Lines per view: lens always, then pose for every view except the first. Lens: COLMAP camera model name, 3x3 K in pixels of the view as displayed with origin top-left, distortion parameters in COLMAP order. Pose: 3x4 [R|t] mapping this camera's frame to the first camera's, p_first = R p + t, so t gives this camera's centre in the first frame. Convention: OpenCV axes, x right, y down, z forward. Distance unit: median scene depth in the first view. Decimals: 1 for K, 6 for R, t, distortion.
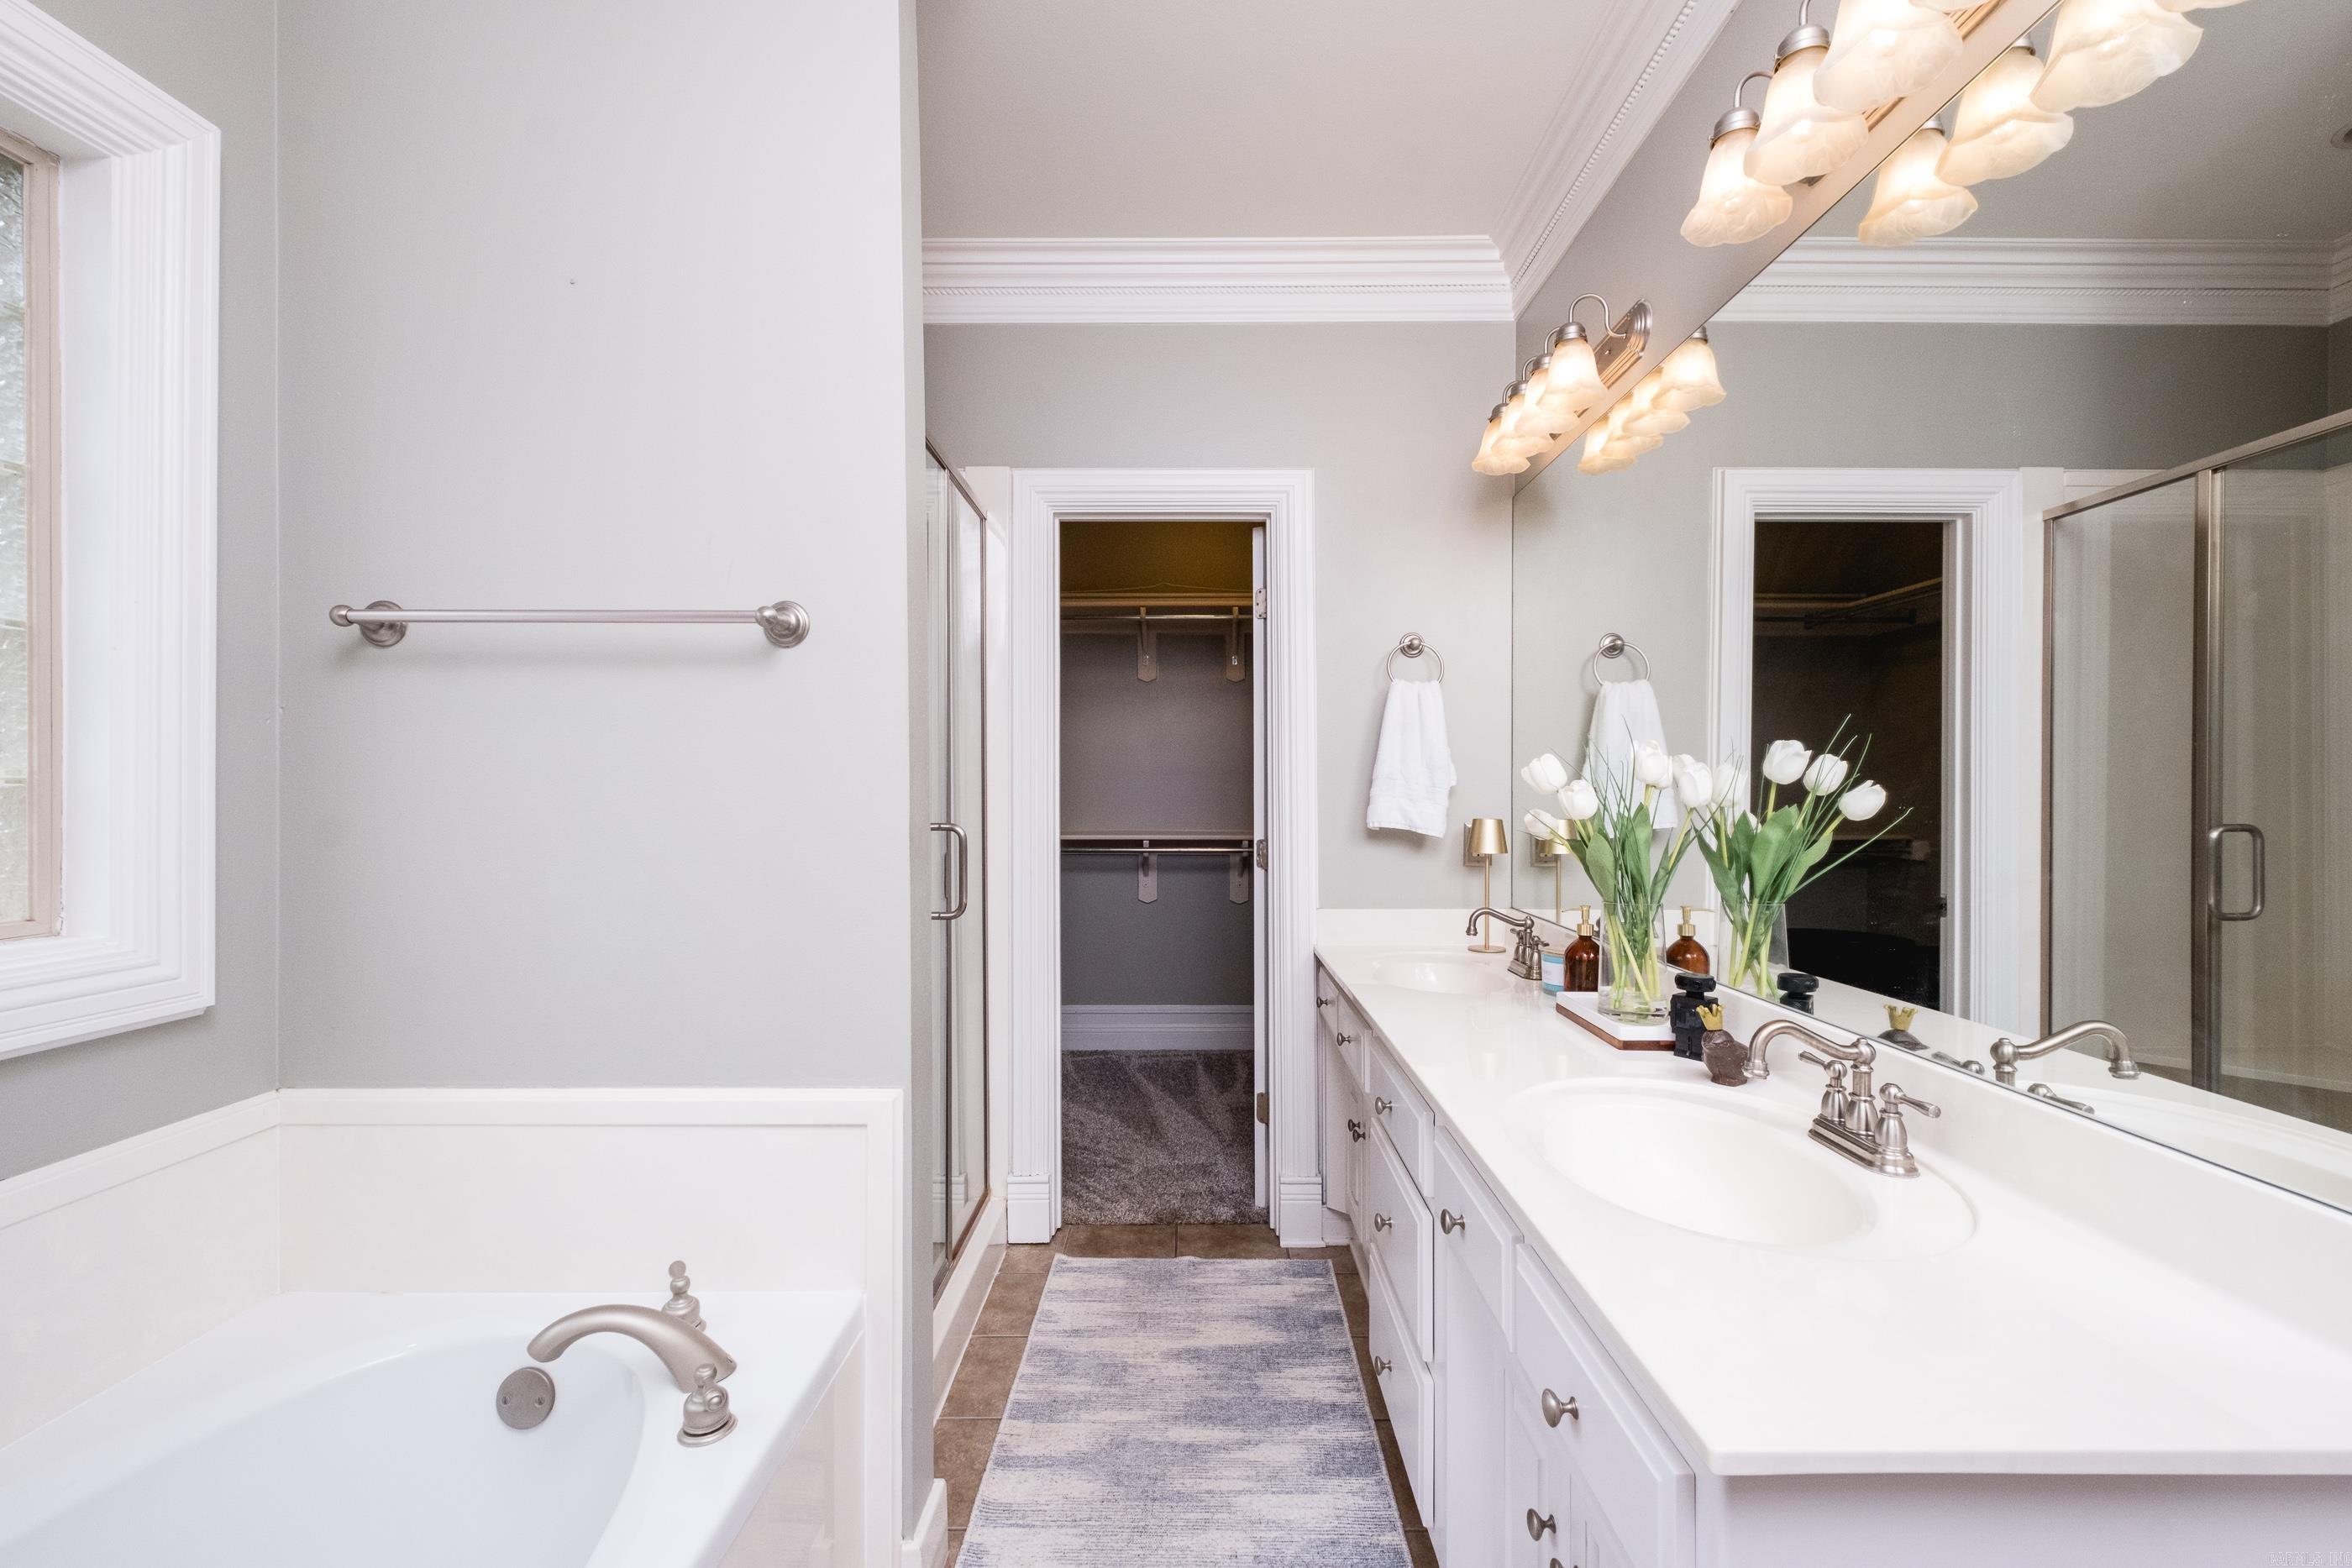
lens RADIAL K [[1023.4, 0, 1154.7], [0, 1023.4, 780.6], [0, 0, 1]] dist [0.004142, -0.001170]
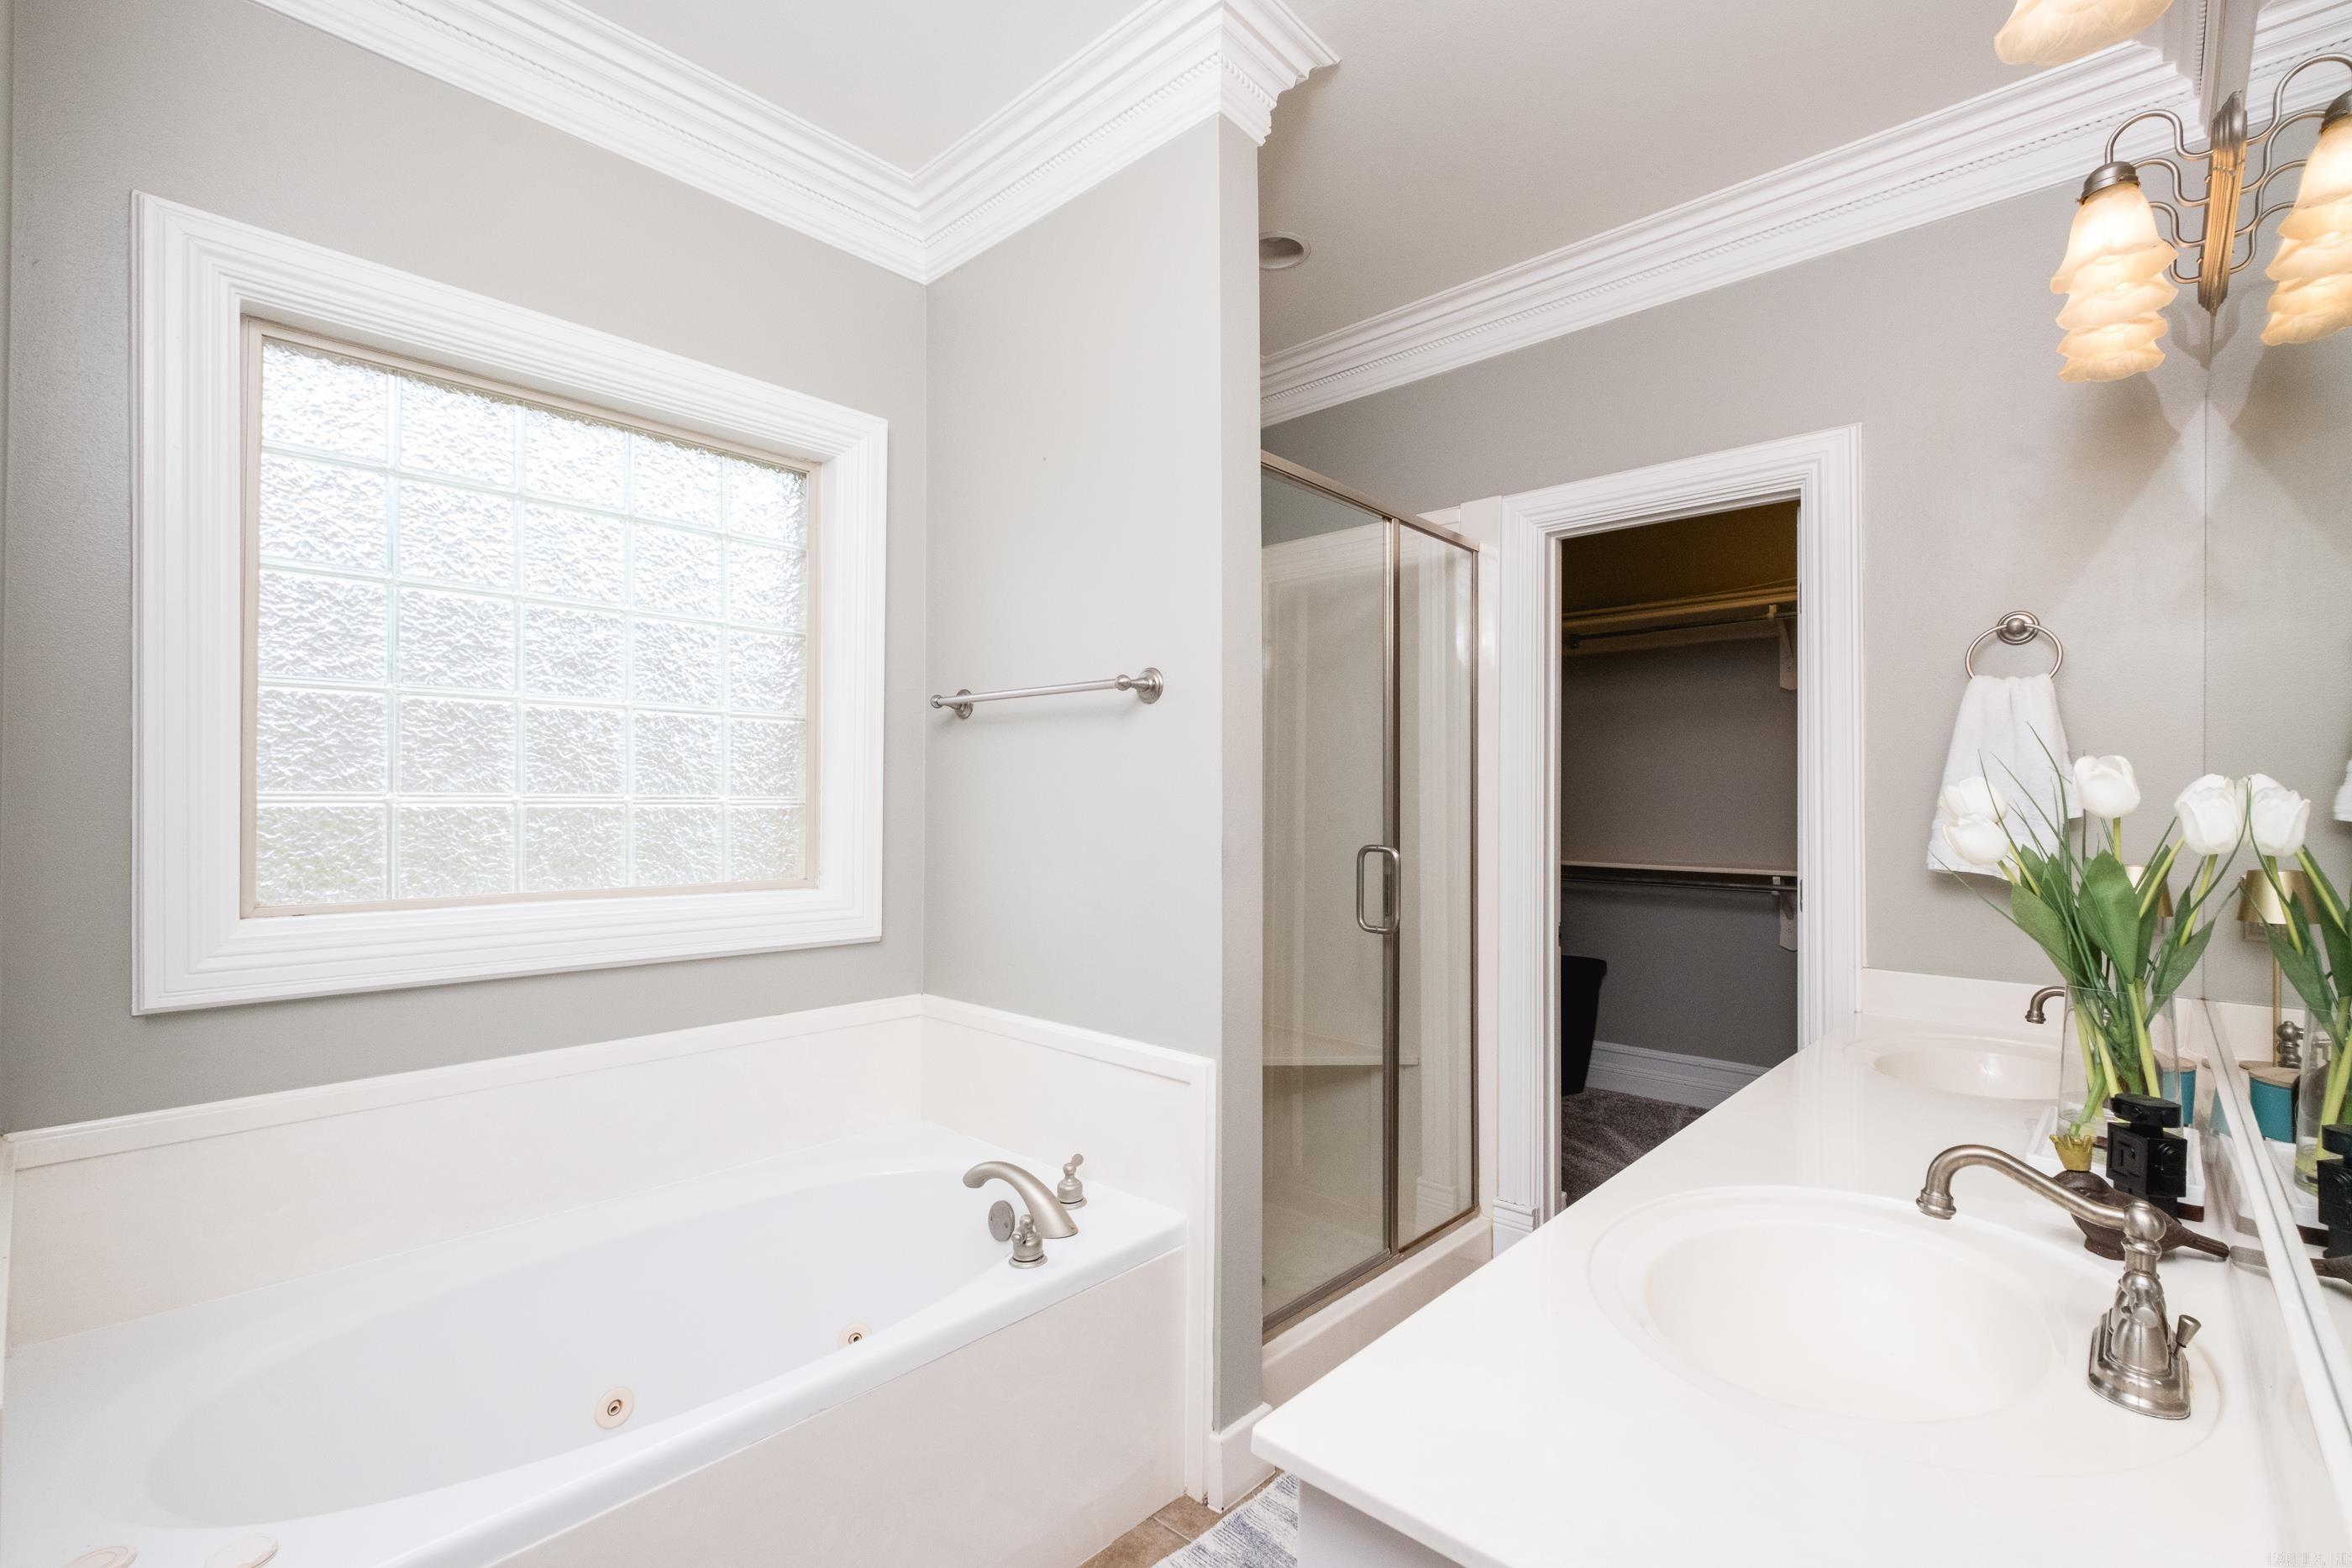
lens RADIAL K [[1023.4, 0, 1171.7], [0, 1023.4, 794.7], [0, 0, 1]] dist [0.004142, -0.001170]
pose [[0.741127, -0.000742, -0.671364, 0.525109], [-0.004242, 0.999974, -0.005789, -0.006915], [0.671351, 0.007138, 0.741105, 0.059693]]
